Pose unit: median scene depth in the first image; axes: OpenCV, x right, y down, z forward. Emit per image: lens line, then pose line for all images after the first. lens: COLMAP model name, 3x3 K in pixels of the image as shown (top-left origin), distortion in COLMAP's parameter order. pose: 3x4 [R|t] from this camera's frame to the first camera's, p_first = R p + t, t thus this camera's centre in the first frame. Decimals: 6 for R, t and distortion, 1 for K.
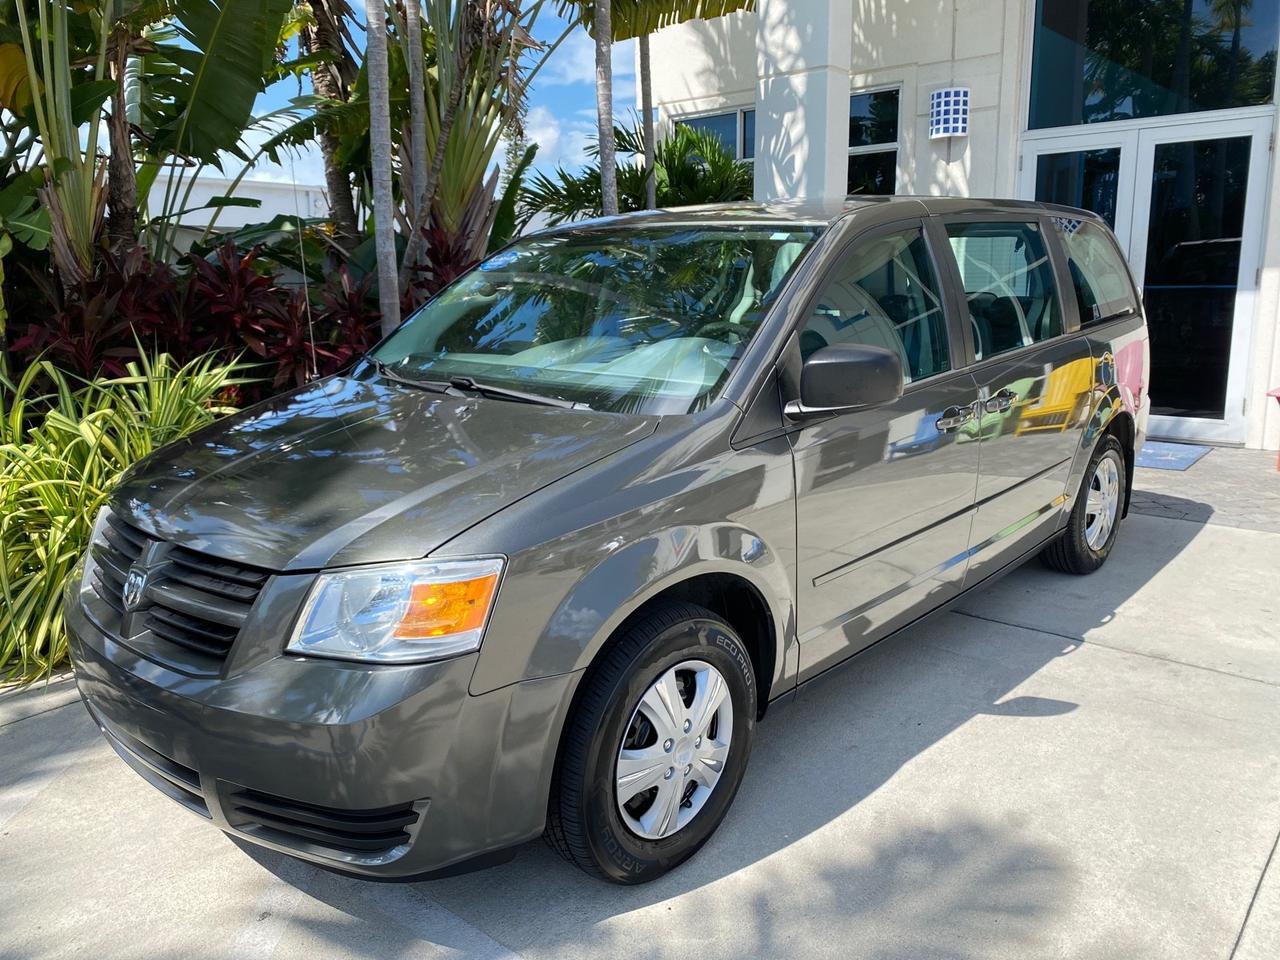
lens RADIAL K [[983.2, 0, 642.9], [0, 983.2, 462.2], [0, 0, 1]] dist [0.000432, 0.005985]
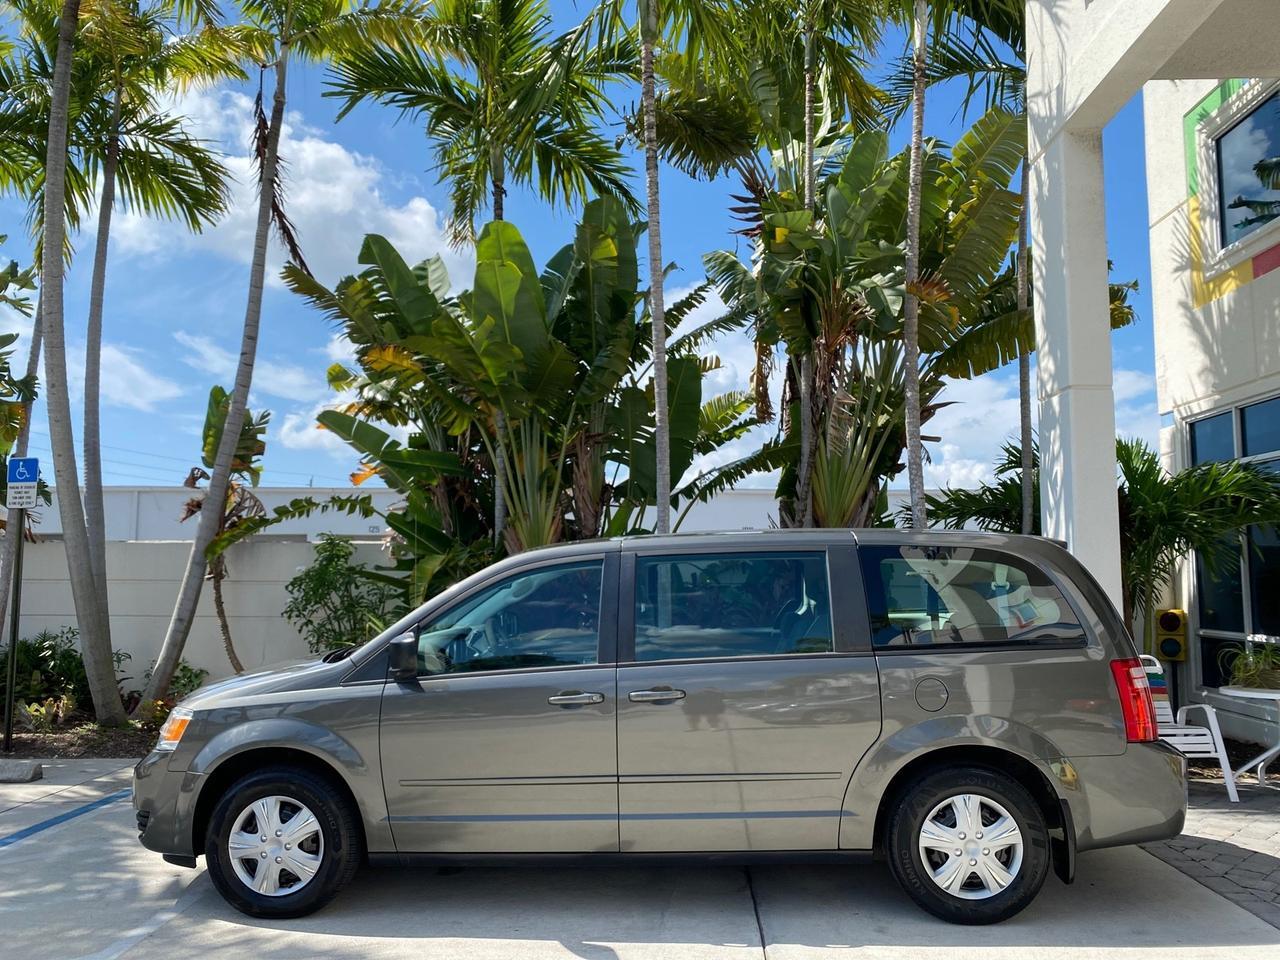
lens RADIAL K [[976.8, 0, 640.0], [0, 976.8, 480.0], [0, 0, 1]] dist [0.030647, -0.035058]
pose [[0.631596, -0.058987, -0.773051, 0.788235], [-0.157236, 0.966635, -0.202223, -0.042408], [0.759186, 0.249274, 0.601248, 0.100383]]
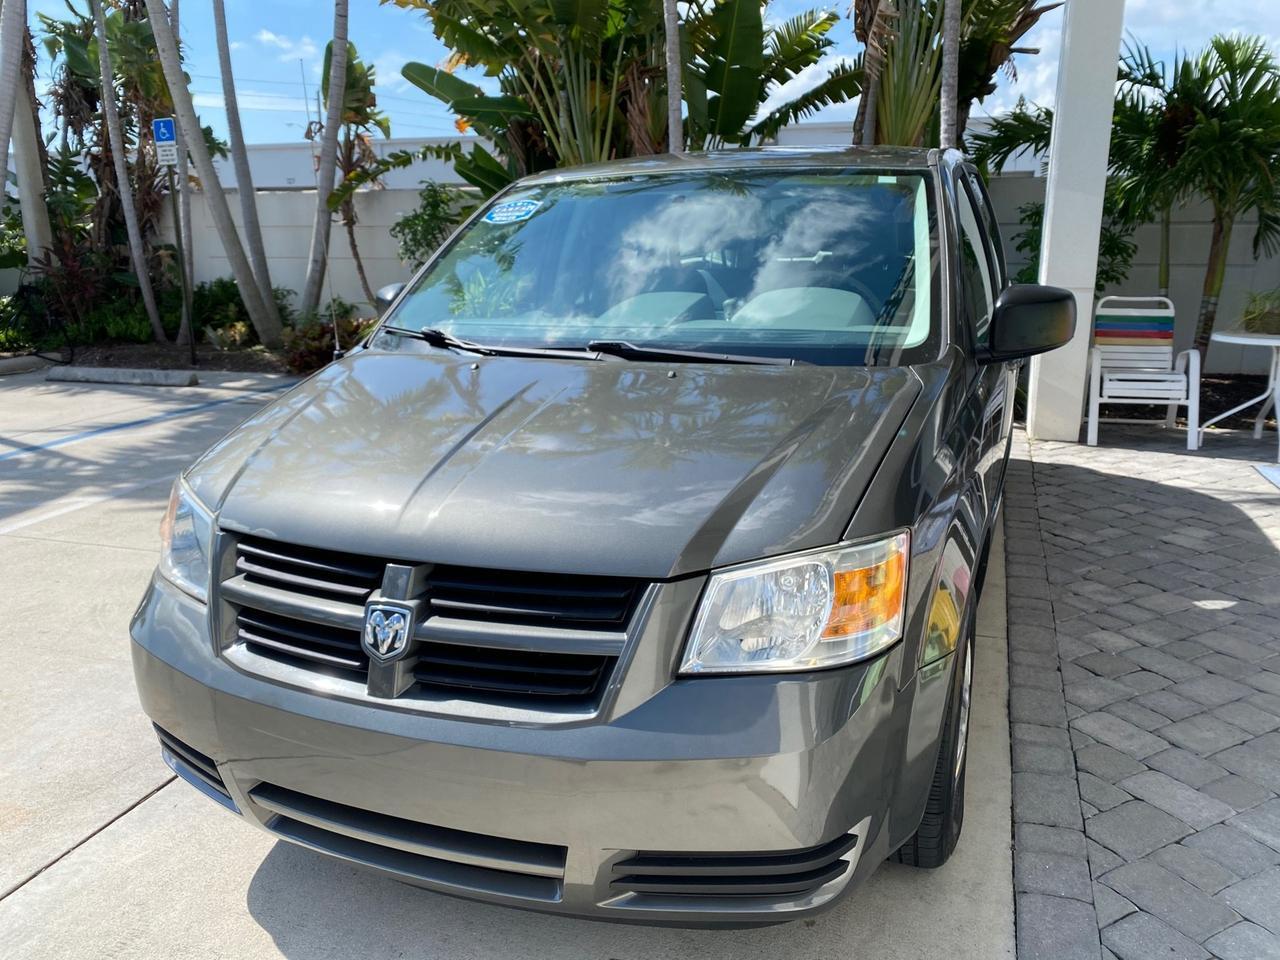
lens RADIAL K [[977.1, 0, 641.8], [0, 977.1, 465.6], [0, 0, 1]] dist [0.019266, -0.014927]
pose [[0.376196, 0.235137, -0.896207, 1.061457], [-0.169228, 0.968429, 0.183050, -0.097844], [0.910955, 0.082800, 0.404110, 0.399410]]
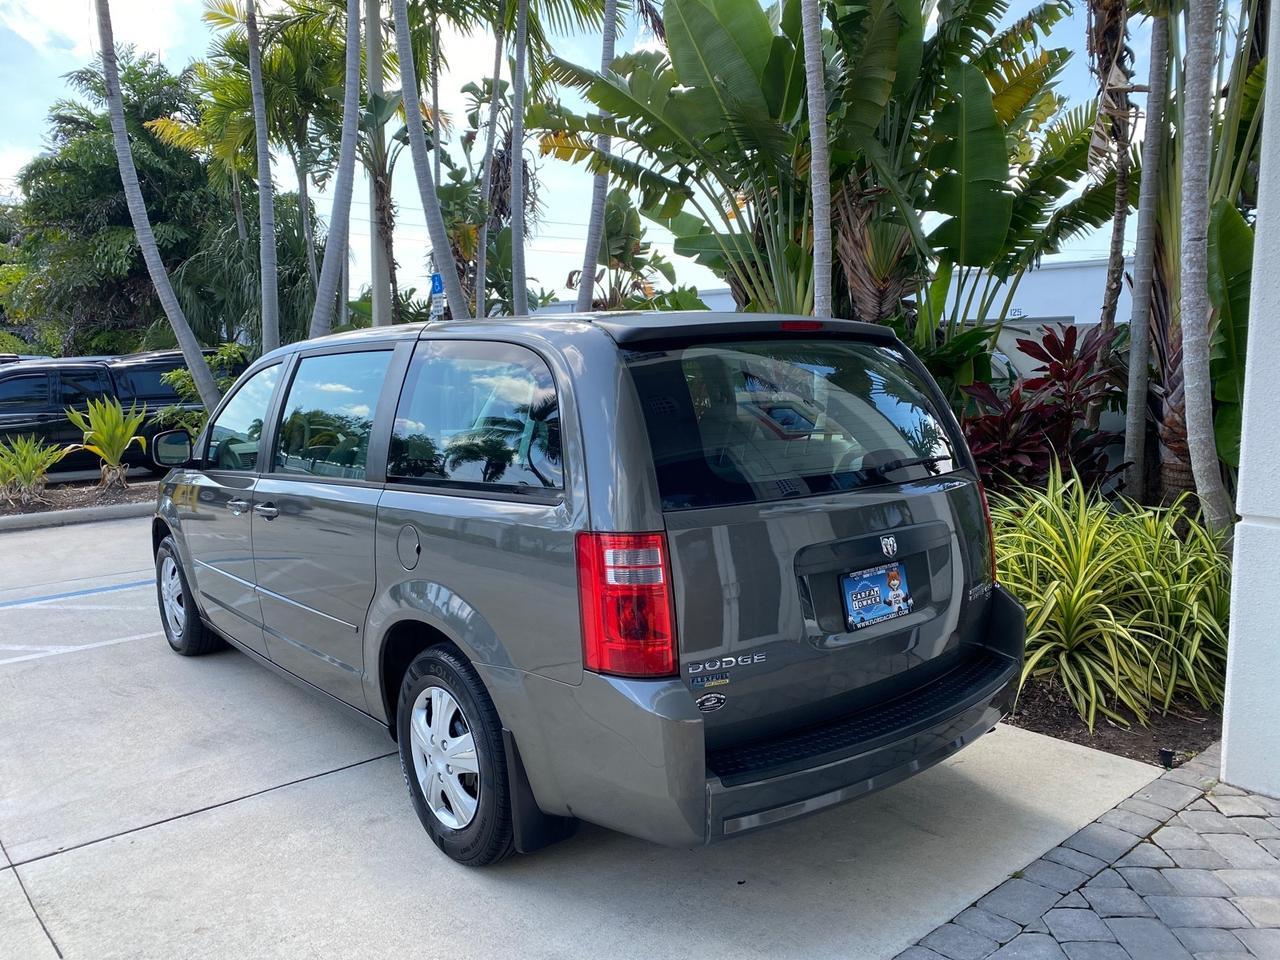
lens RADIAL K [[977.1, 0, 641.8], [0, 977.1, 465.6], [0, 0, 1]] dist [0.019266, -0.014927]
pose [[-0.140339, 0.119193, -0.982903, 0.852730], [-0.176399, 0.973835, 0.143280, -0.213771], [0.974263, 0.193490, -0.115641, 0.923552]]
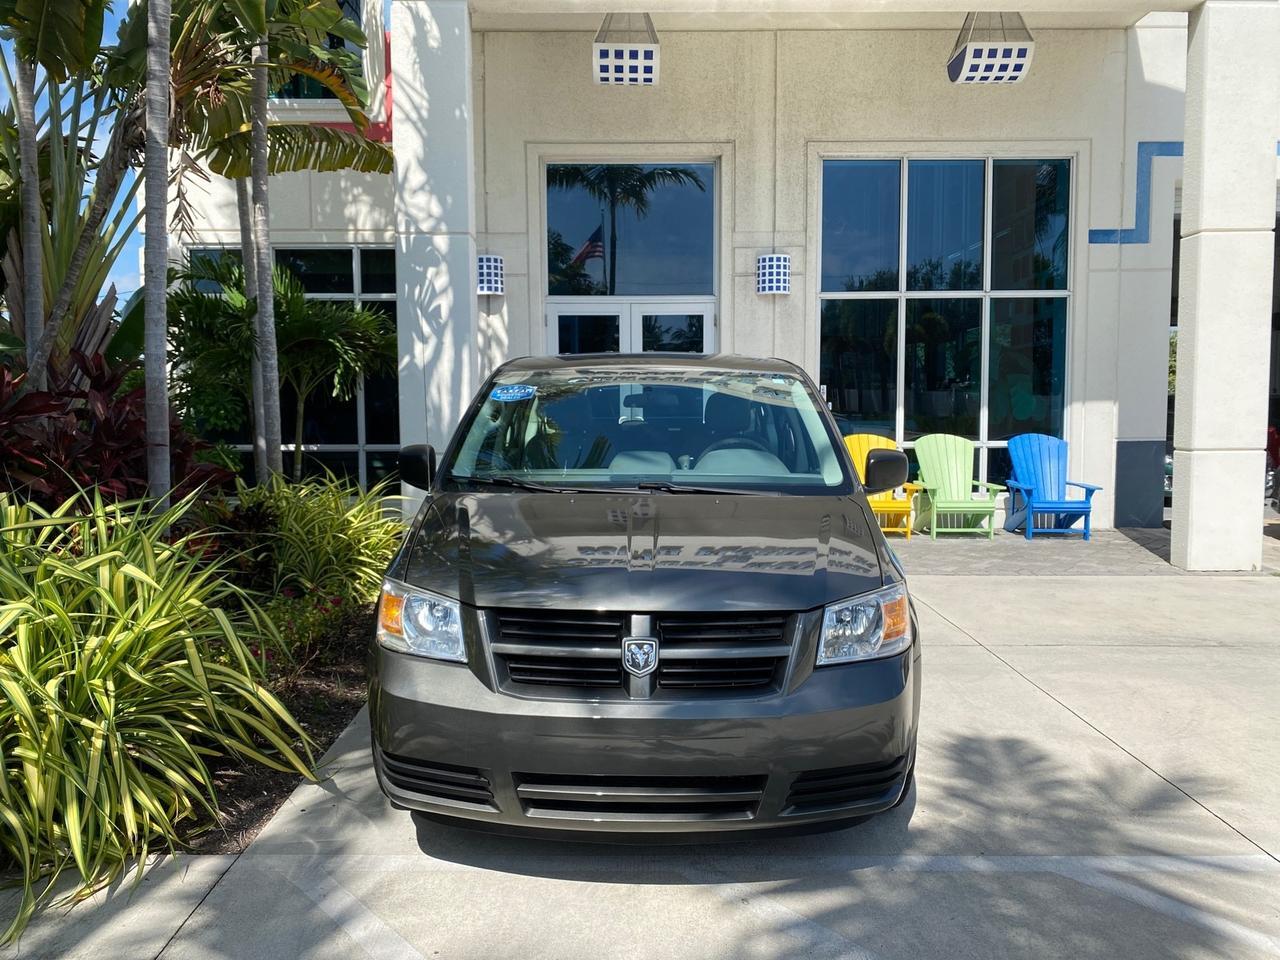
lens RADIAL K [[969.4, 0, 640.0], [0, 969.4, 480.0], [0, 0, 1]] dist [0.048331, -0.055257]
pose [[0.753416, -0.040867, 0.656273, -0.513347], [0.115804, 0.990713, -0.071252, -0.000503], [-0.647267, 0.129682, 0.751151, 0.029160]]
